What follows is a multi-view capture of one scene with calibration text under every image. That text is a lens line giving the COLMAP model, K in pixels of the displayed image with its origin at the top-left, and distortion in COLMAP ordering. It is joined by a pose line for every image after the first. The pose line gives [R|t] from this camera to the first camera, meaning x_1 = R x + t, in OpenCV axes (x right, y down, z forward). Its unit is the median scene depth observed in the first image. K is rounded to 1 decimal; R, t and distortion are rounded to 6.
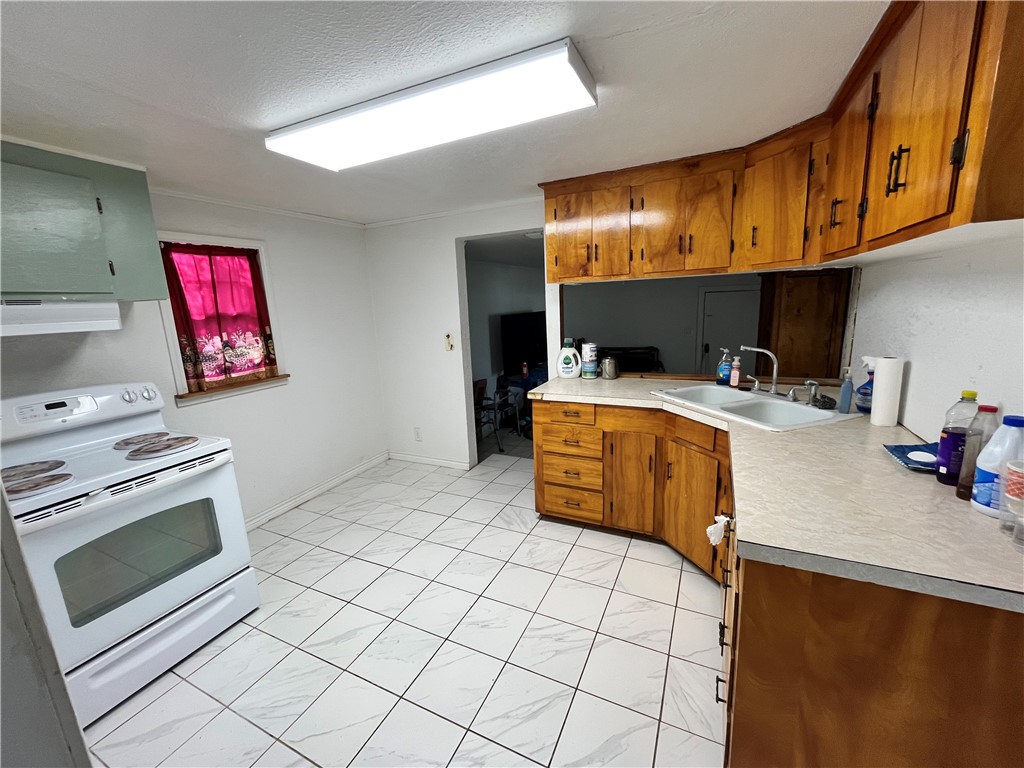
lens RADIAL K [[414.9, 0, 511.2], [0, 414.9, 384.0], [0, 0, 1]] dist [-0.002379, 0.000289]
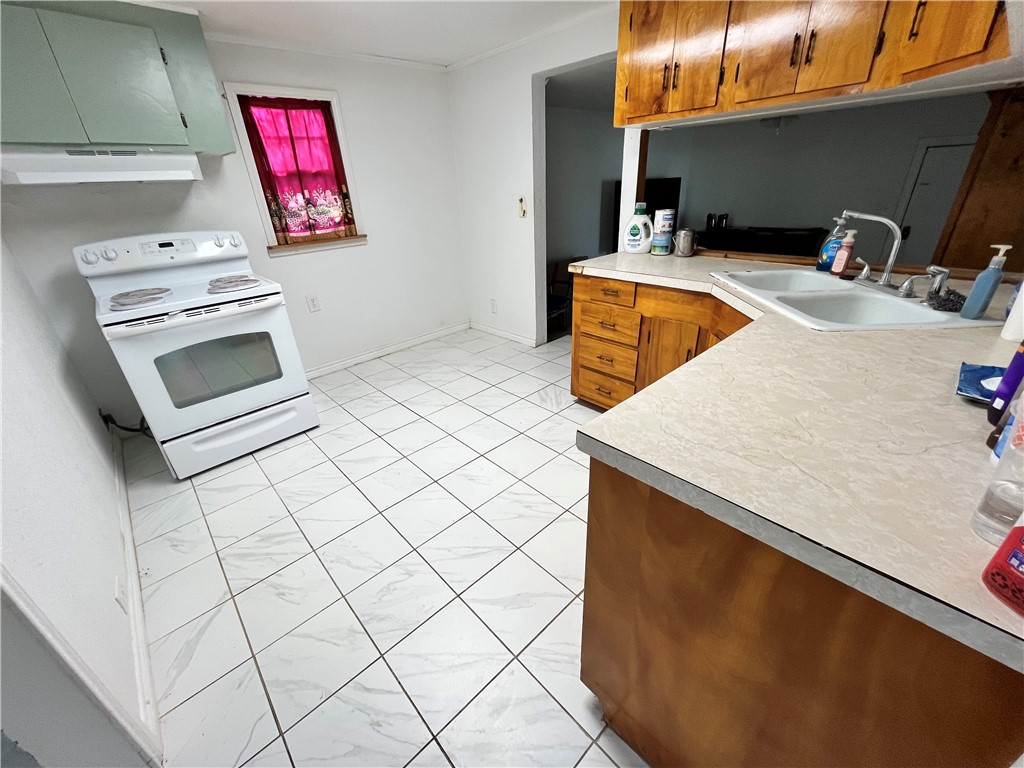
lens RADIAL K [[414.9, 0, 512.4], [0, 414.9, 384.1], [0, 0, 1]] dist [-0.002379, 0.000289]
pose [[0.933890, 0.157967, -0.320773, 0.291552], [-0.065506, 0.957521, 0.280826, 0.027683], [0.351508, -0.241249, 0.904567, 0.098134]]
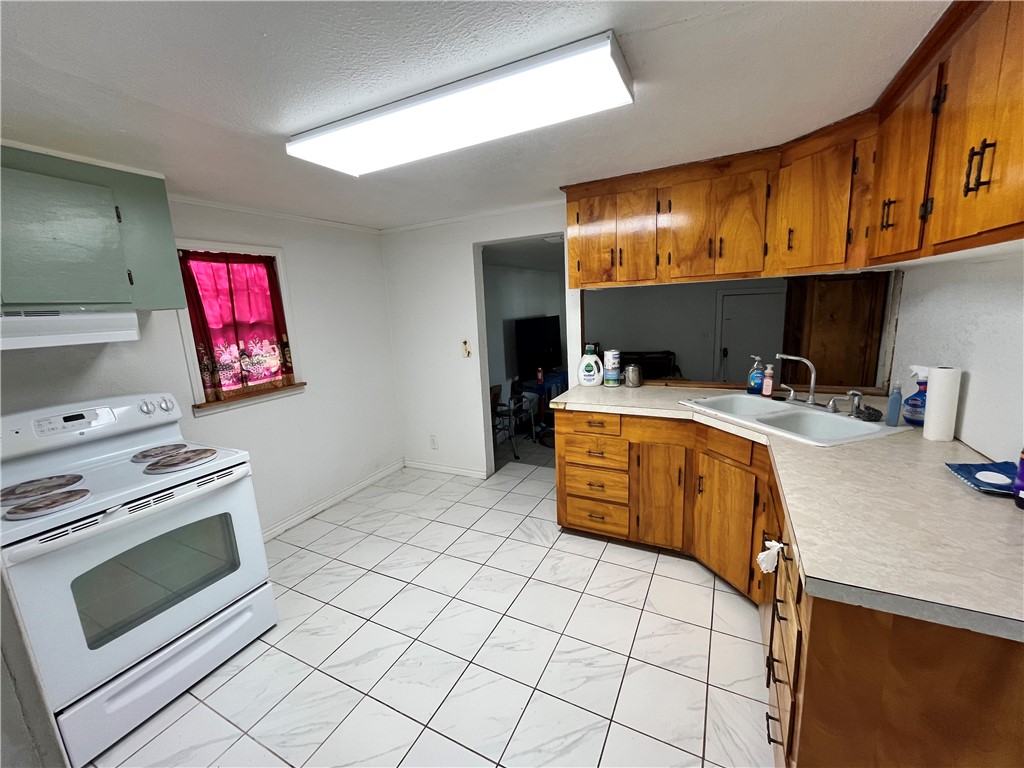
lens RADIAL K [[414.9, 0, 511.0], [0, 414.9, 384.1], [0, 0, 1]] dist [-0.002379, 0.000289]
pose [[0.999747, -0.001333, -0.022437, -0.033351], [0.001178, 0.999975, -0.006917, -0.016107], [0.022445, 0.006889, 0.999724, 0.033224]]
